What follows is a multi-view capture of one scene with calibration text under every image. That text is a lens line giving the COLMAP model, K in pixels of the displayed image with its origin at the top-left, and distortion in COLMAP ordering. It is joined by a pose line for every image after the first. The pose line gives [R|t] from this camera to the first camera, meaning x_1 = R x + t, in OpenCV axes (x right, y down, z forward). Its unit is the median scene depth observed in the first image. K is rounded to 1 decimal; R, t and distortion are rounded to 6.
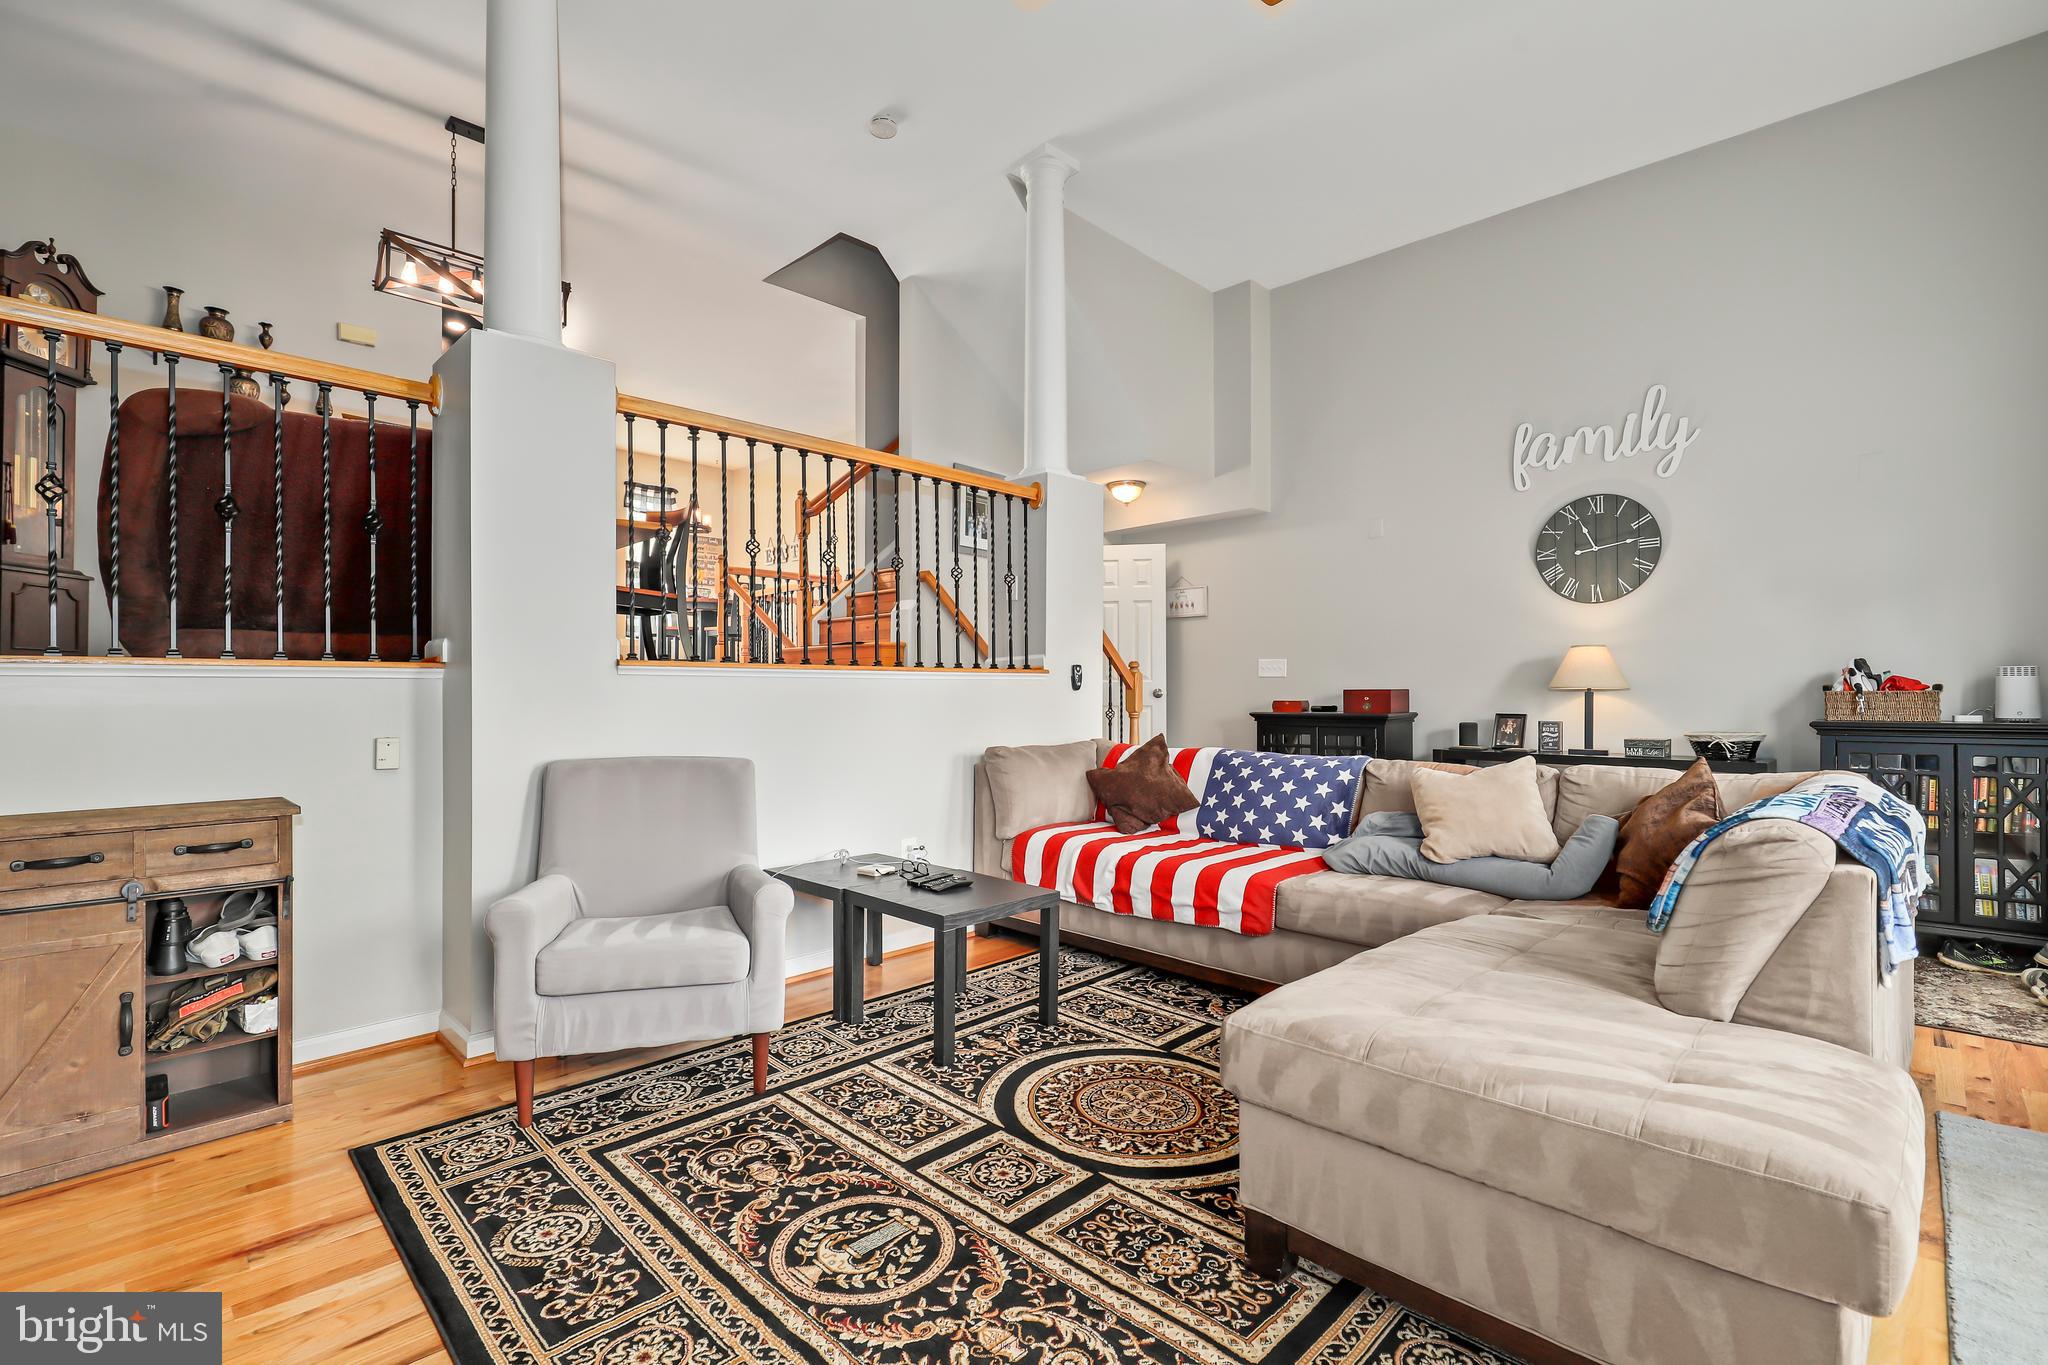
lens RADIAL K [[937.3, 0, 1023.7], [0, 937.3, 682.9], [0, 0, 1]] dist [-0.000555, -0.000699]
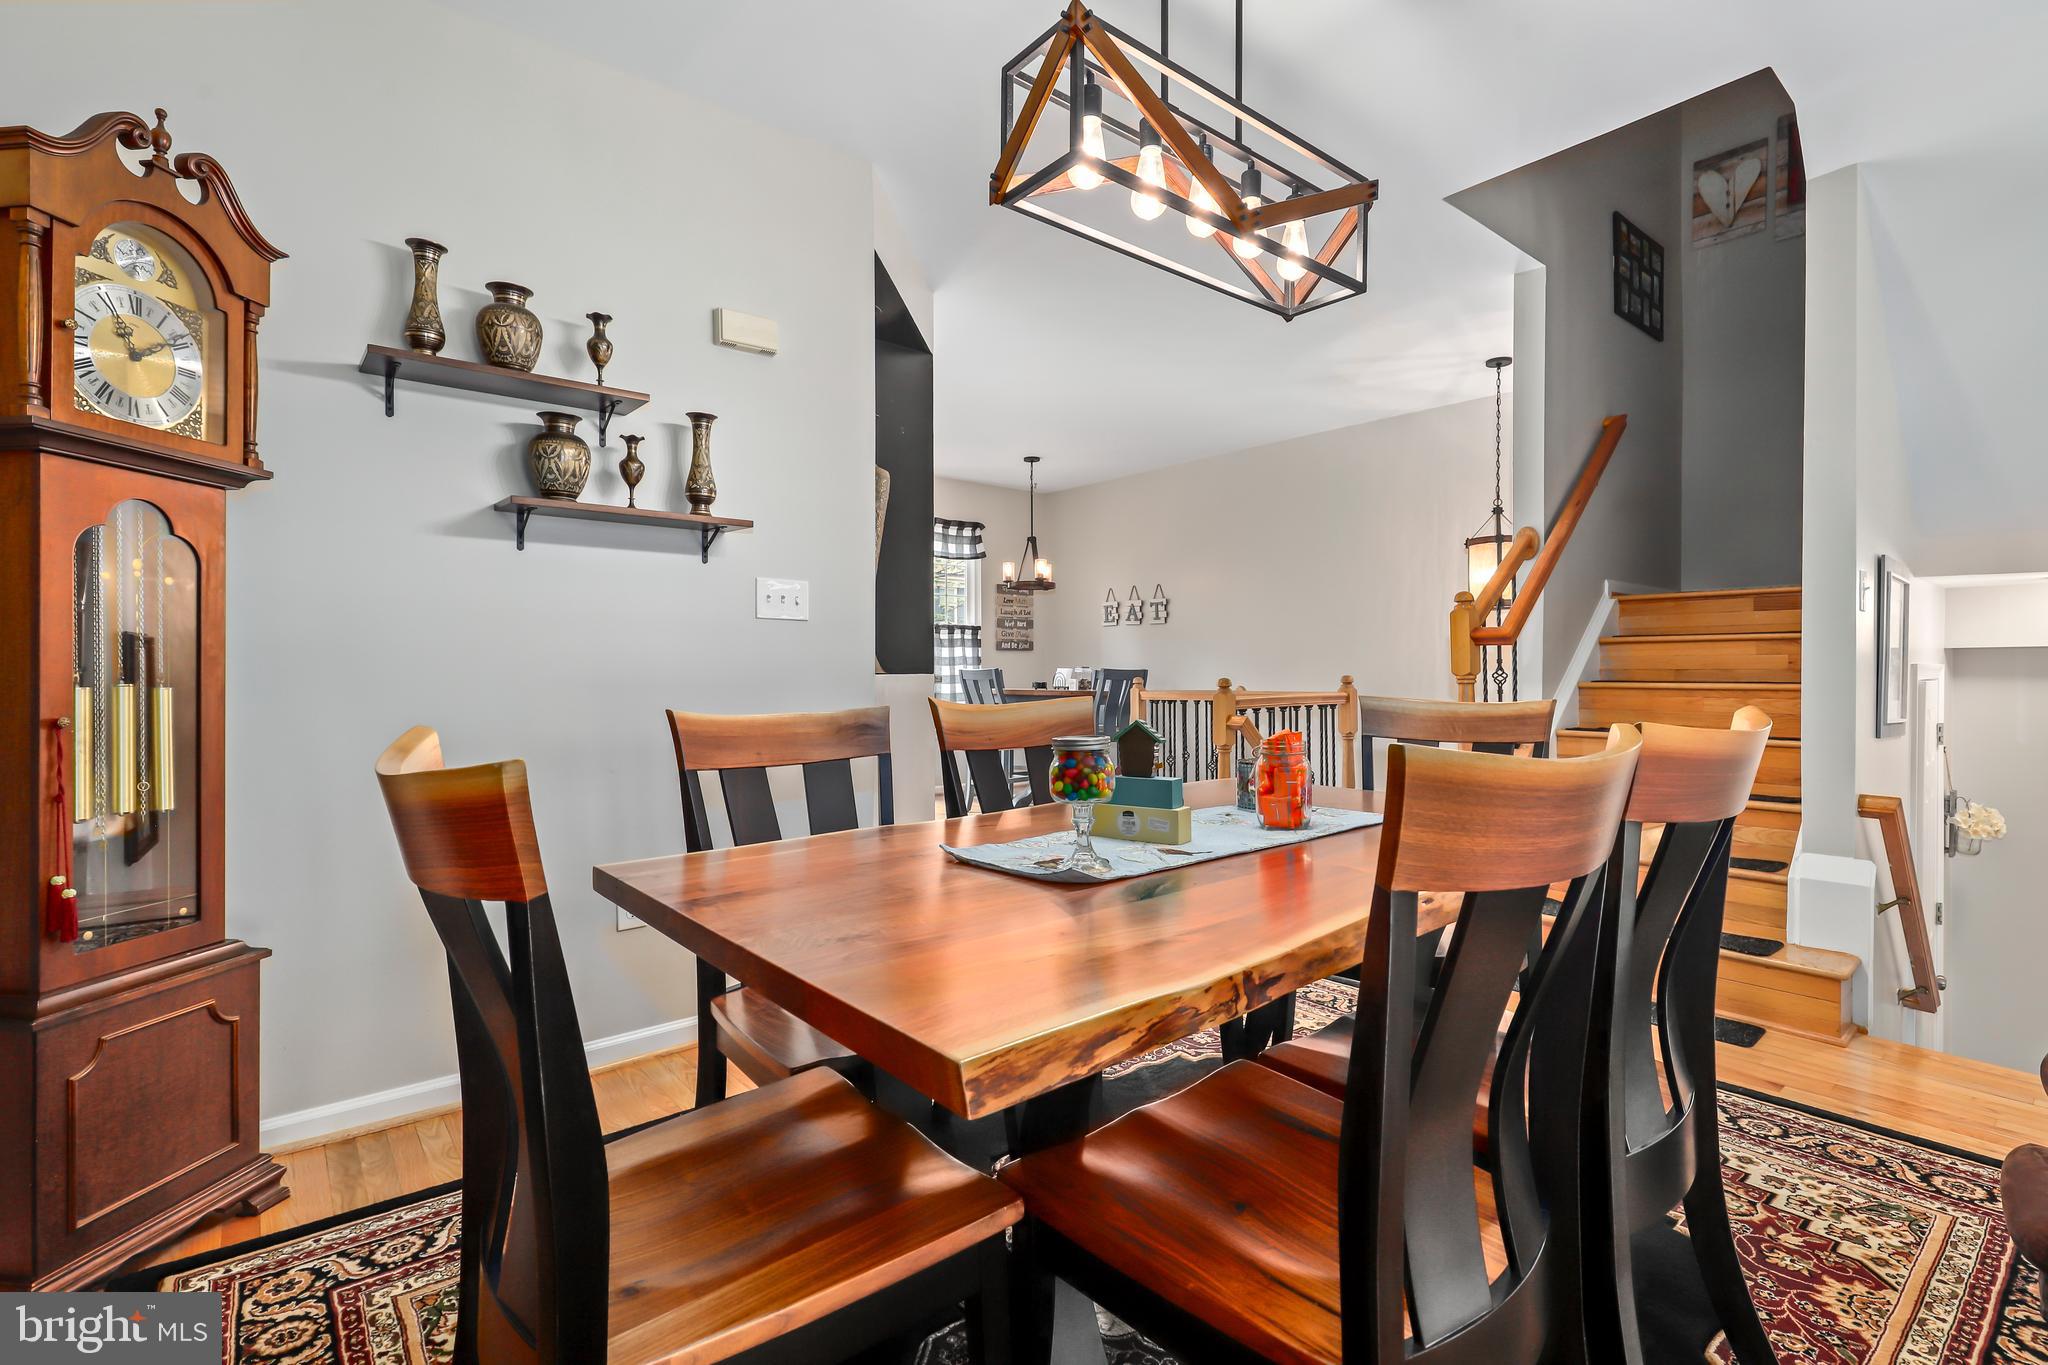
lens RADIAL K [[937.3, 0, 1014.6], [0, 937.3, 669.2], [0, 0, 1]] dist [-0.000555, -0.000699]
pose [[0.992897, 0.000551, -0.118972, -0.618819], [0.000889, 0.999927, 0.012056, -0.239859], [0.118970, -0.012077, 0.992824, 0.630825]]
